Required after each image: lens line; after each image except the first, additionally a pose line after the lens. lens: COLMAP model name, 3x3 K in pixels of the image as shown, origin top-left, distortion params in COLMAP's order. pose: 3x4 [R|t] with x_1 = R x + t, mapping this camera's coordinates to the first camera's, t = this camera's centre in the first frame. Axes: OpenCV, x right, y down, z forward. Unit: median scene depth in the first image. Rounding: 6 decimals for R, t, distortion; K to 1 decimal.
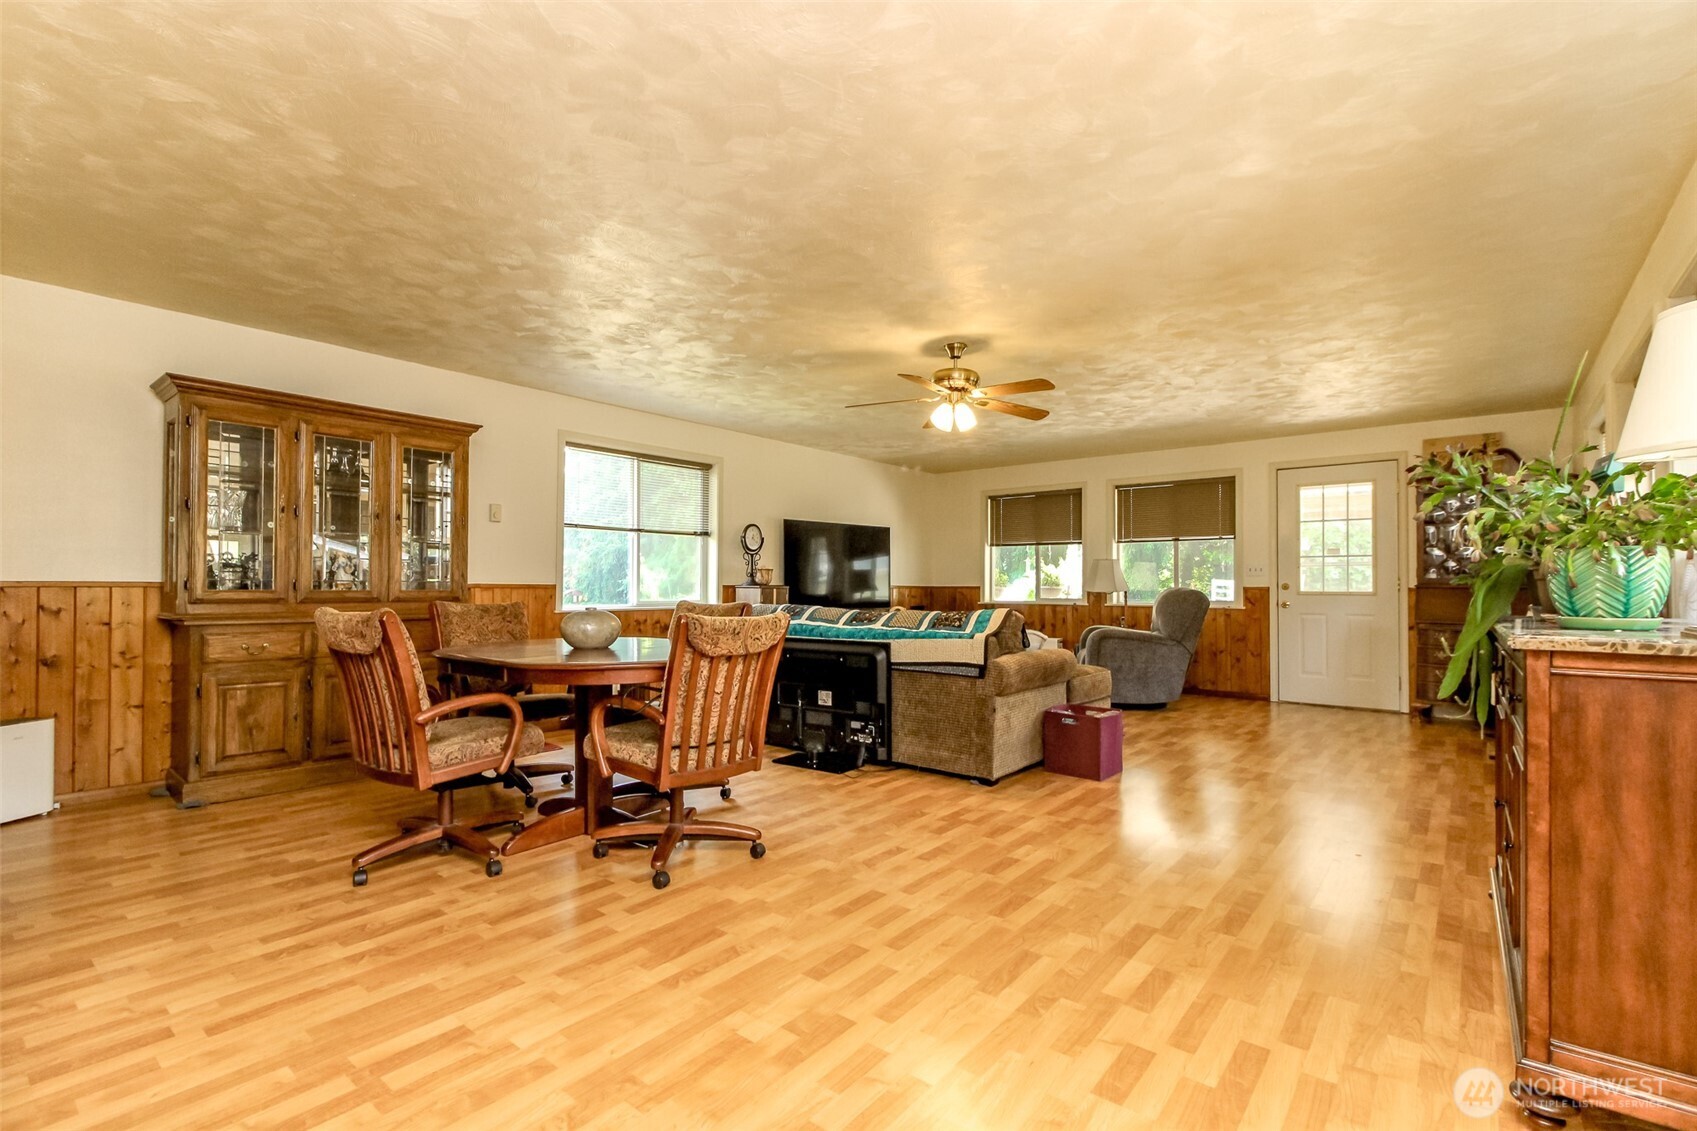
lens RADIAL K [[776.3, 0, 823.6], [0, 776.3, 567.9], [0, 0, 1]] dist [0.000806, -0.004935]
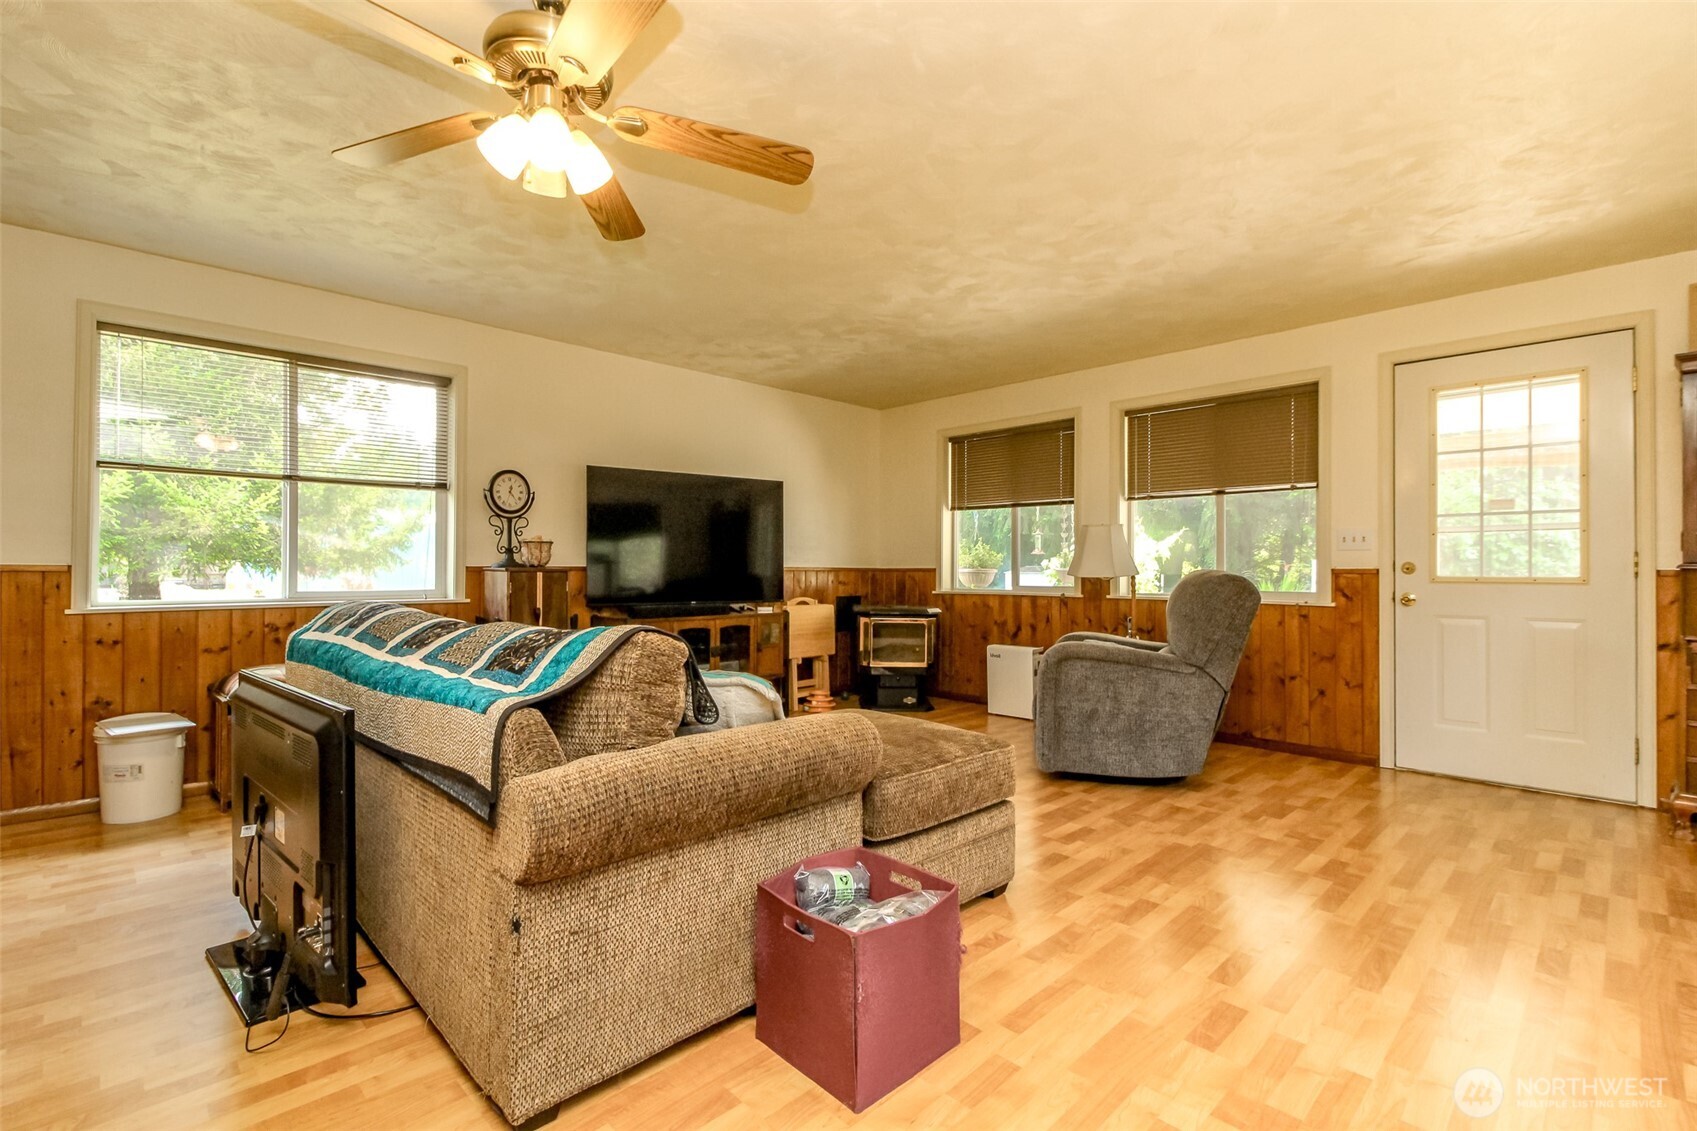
lens RADIAL K [[776.3, 0, 830.7], [0, 776.3, 559.2], [0, 0, 1]] dist [0.000806, -0.004935]
pose [[0.994901, -0.002010, -0.100841, 0.230882], [0.003134, 0.999935, 0.010984, 0.009998], [0.100812, -0.011244, 0.994842, 0.391707]]
